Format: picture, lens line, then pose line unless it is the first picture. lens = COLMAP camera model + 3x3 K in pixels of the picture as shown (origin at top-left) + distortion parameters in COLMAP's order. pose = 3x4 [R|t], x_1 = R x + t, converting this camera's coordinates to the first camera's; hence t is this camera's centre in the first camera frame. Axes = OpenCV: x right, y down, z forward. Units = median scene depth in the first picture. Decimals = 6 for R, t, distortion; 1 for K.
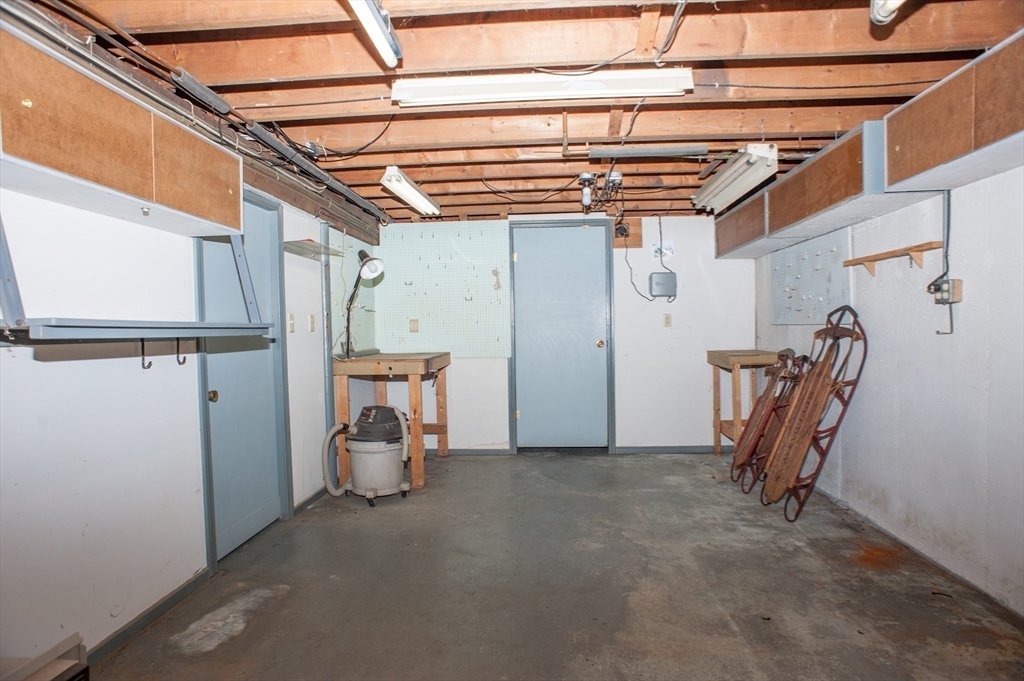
lens RADIAL K [[579.0, 0, 510.1], [0, 579.0, 344.5], [0, 0, 1]] dist [-0.104266, 0.069634]
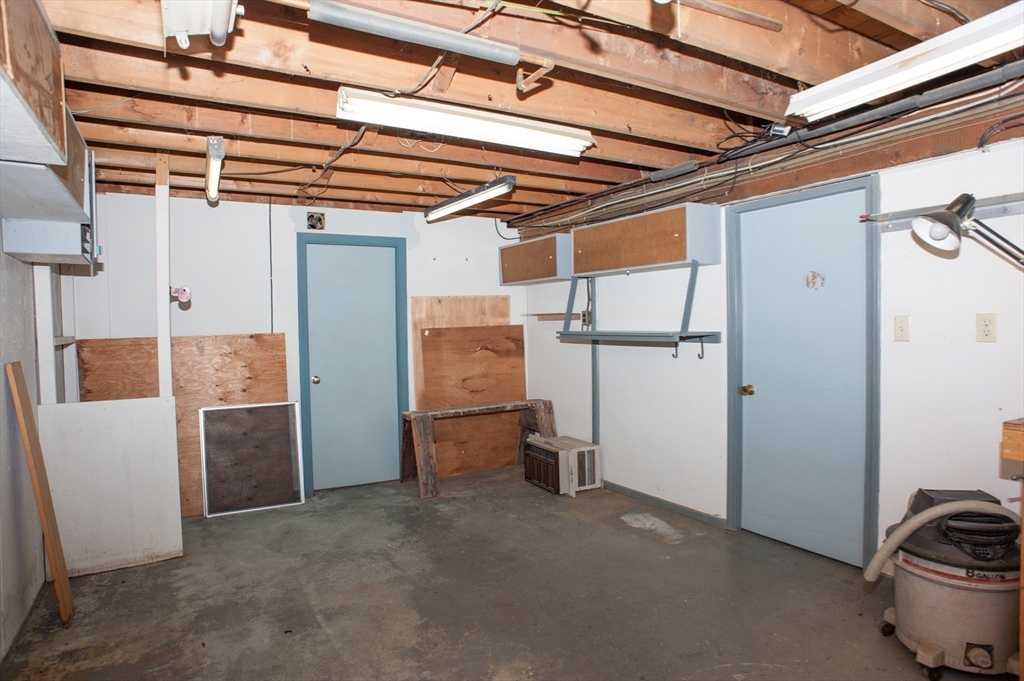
lens RADIAL K [[579.0, 0, 510.1], [0, 579.0, 344.5], [0, 0, 1]] dist [-0.104266, 0.069634]
pose [[-0.826407, 0.053665, -0.560511, 0.675453], [0.020734, 0.997673, 0.064951, -0.114447], [0.562692, 0.042054, -0.825596, 2.089696]]
